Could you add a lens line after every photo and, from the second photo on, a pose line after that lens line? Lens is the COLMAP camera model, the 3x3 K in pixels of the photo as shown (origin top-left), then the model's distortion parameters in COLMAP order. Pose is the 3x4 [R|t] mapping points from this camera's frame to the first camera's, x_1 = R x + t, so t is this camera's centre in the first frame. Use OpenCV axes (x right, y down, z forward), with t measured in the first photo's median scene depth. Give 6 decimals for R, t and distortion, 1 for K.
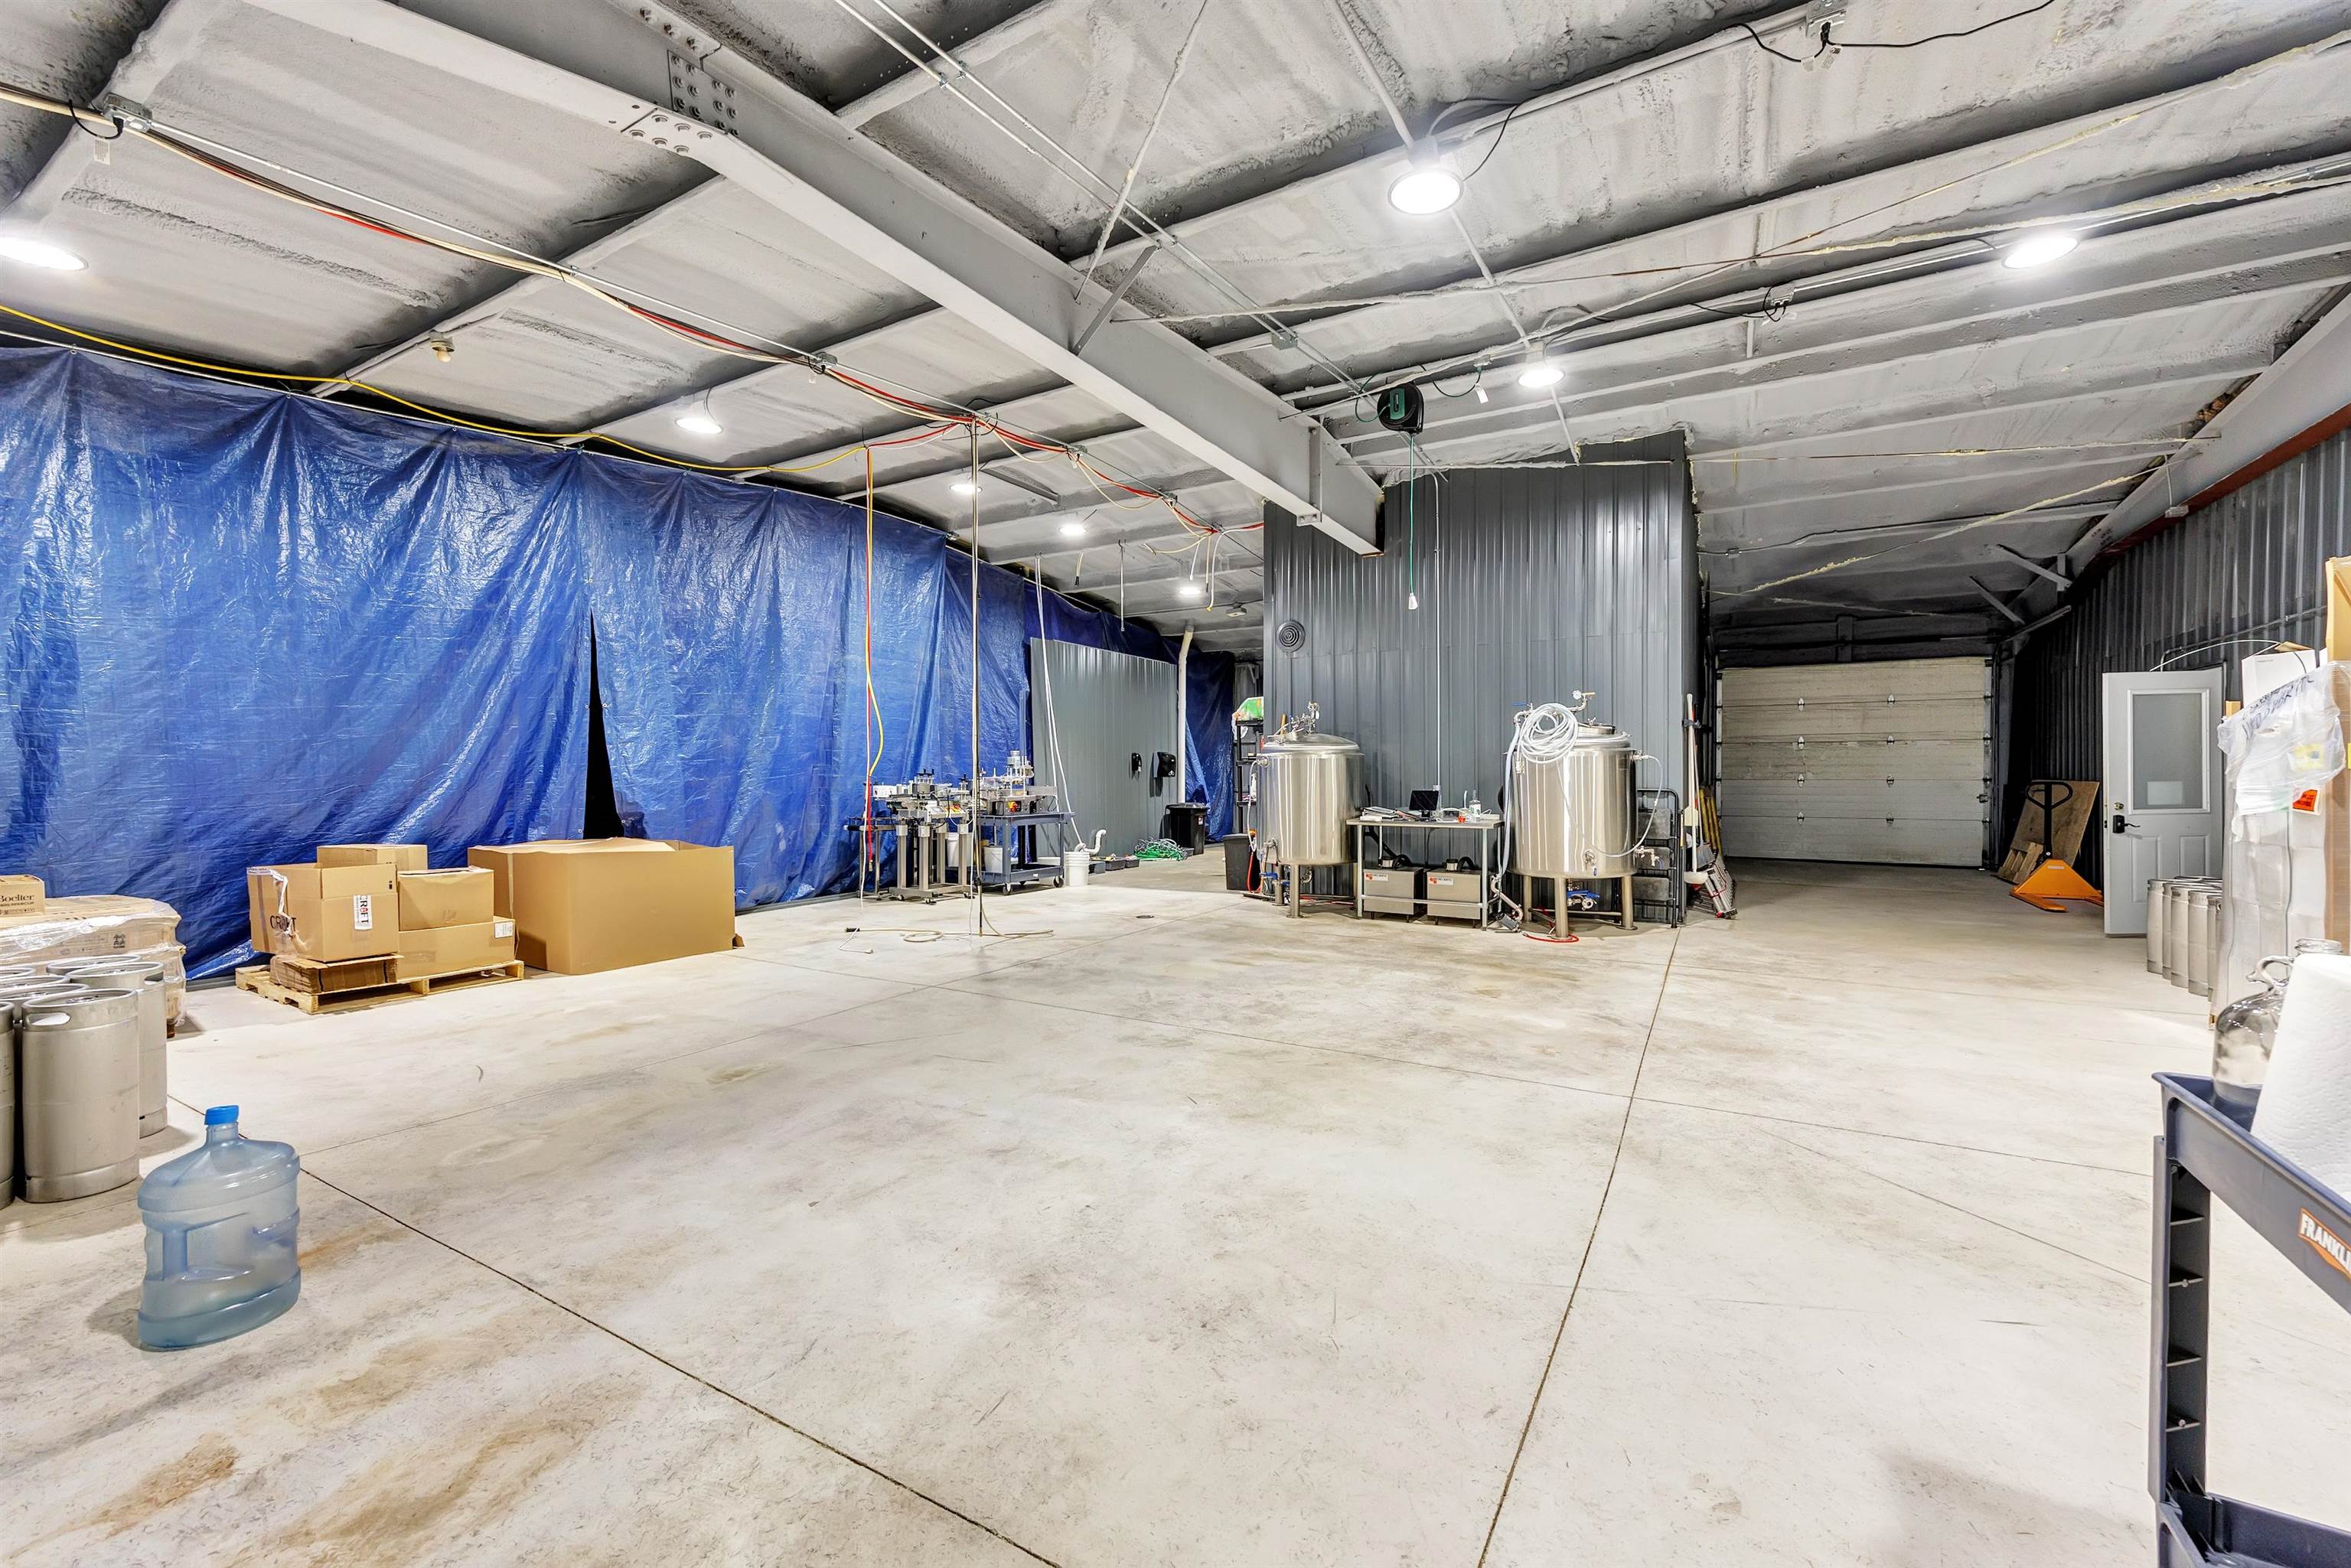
lens RADIAL K [[942.3, 0, 1174.5], [0, 942.3, 781.2], [0, 0, 1]] dist [0.000578, 0.001018]
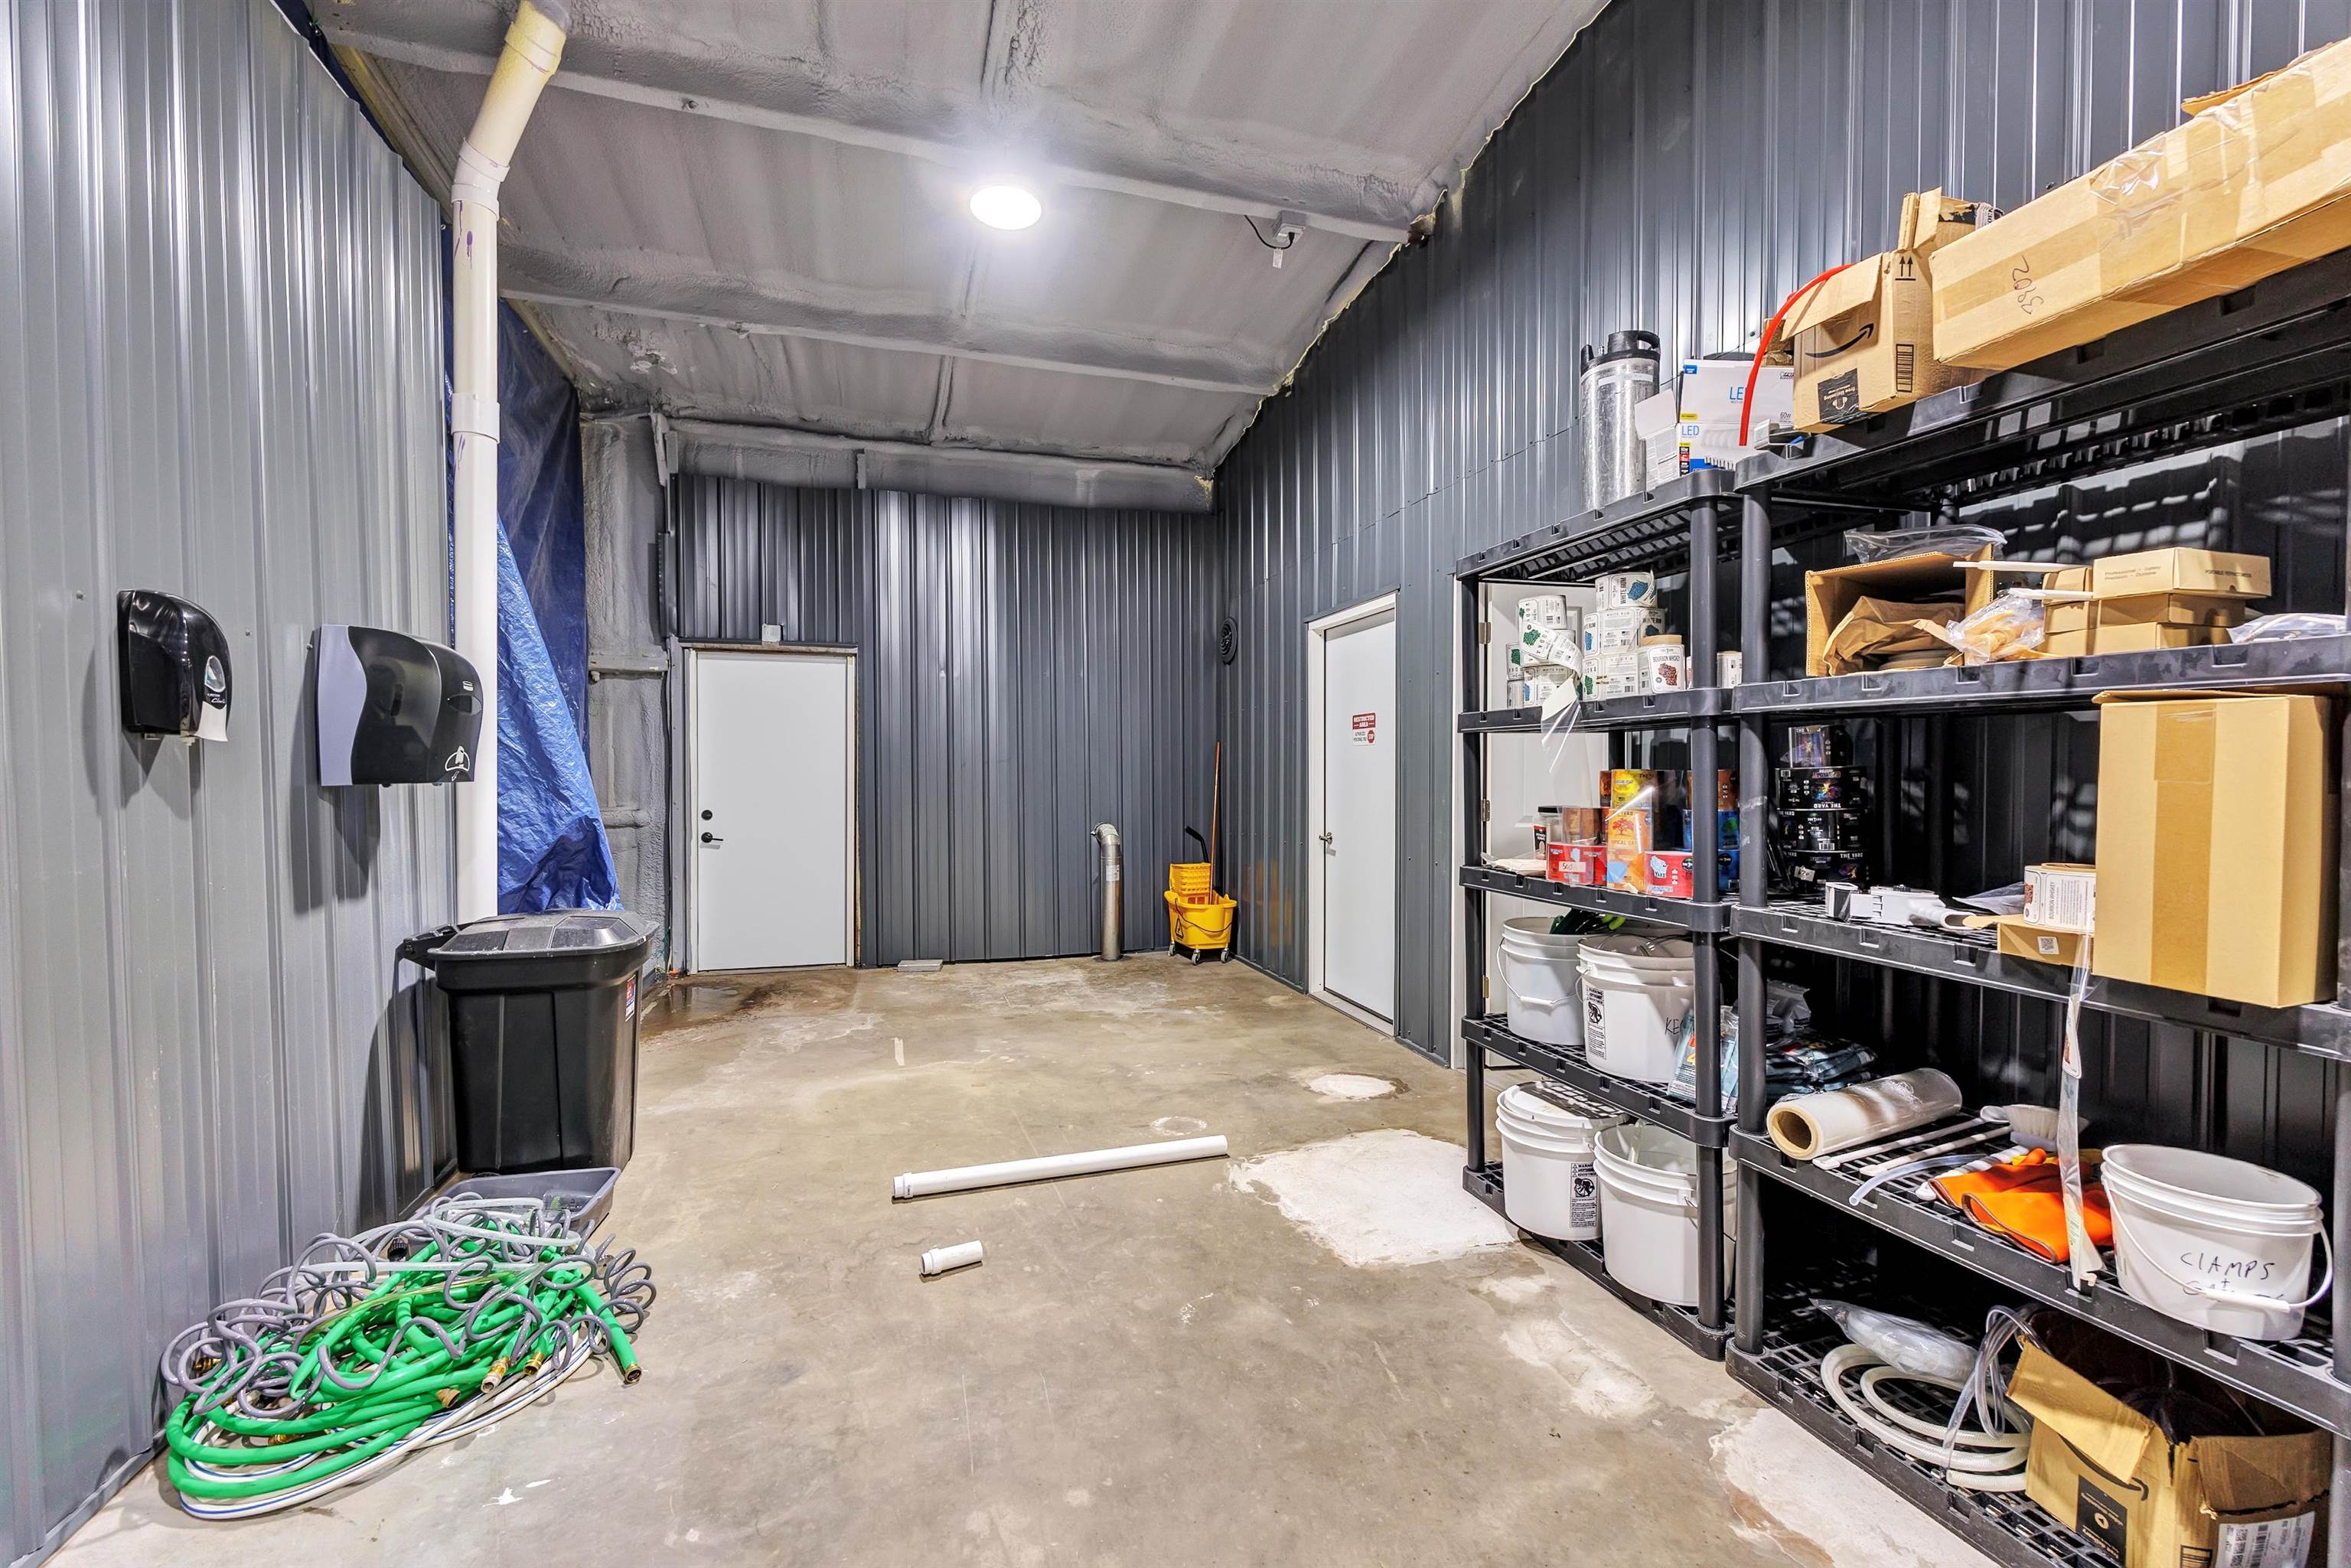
lens RADIAL K [[942.3, 0, 1173.0], [0, 942.3, 794.0], [0, 0, 1]] dist [0.000578, 0.001018]
pose [[0.669849, -0.020716, 0.742208, -0.043083], [0.015357, 0.999783, 0.014046, -0.002532], [-0.742338, 0.001990, 0.670022, 0.778405]]
